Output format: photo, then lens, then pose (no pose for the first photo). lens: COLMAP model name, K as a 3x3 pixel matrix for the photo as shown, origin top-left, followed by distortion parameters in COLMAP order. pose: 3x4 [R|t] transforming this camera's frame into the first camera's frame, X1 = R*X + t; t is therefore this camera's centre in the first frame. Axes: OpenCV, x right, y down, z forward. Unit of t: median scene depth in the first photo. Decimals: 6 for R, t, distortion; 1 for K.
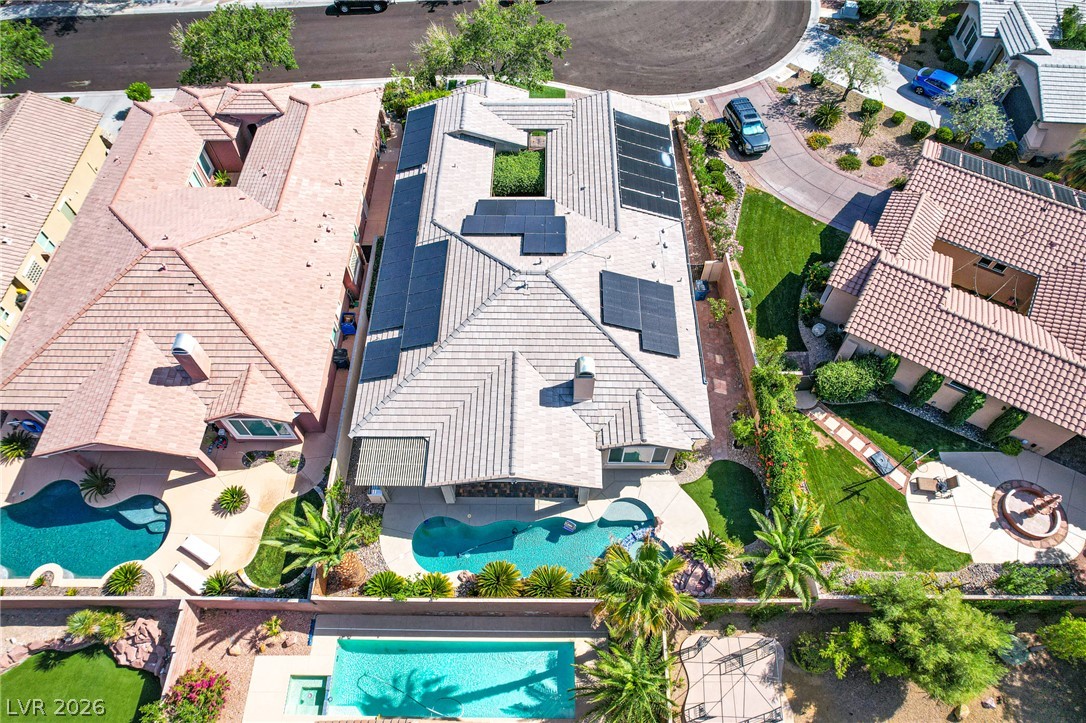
lens RADIAL K [[690.5, 0, 545.9], [0, 690.5, 367.7], [0, 0, 1]] dist [-0.072995, 0.064763]
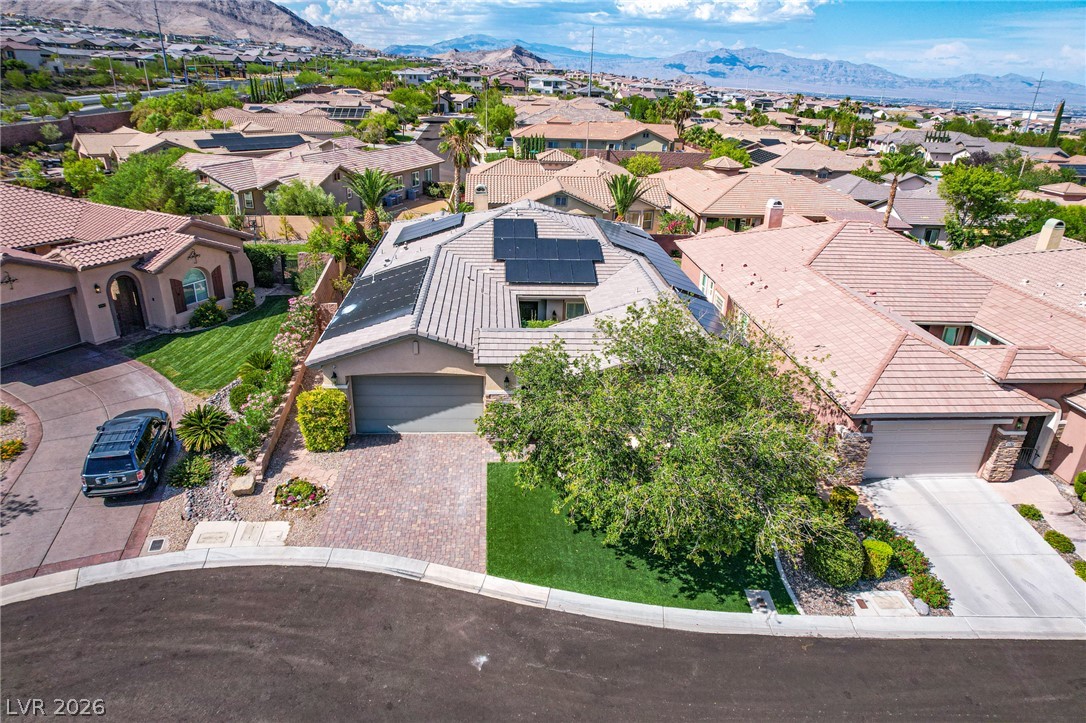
lens RADIAL K [[690.5, 0, 545.9], [0, 690.5, 367.7], [0, 0, 1]] dist [-0.072995, 0.064763]
pose [[-0.996211, 0.001684, -0.086958, 0.040955], [-0.085800, 0.144758, 0.985740, -1.141430], [0.014248, 0.989466, -0.144065, 1.322075]]
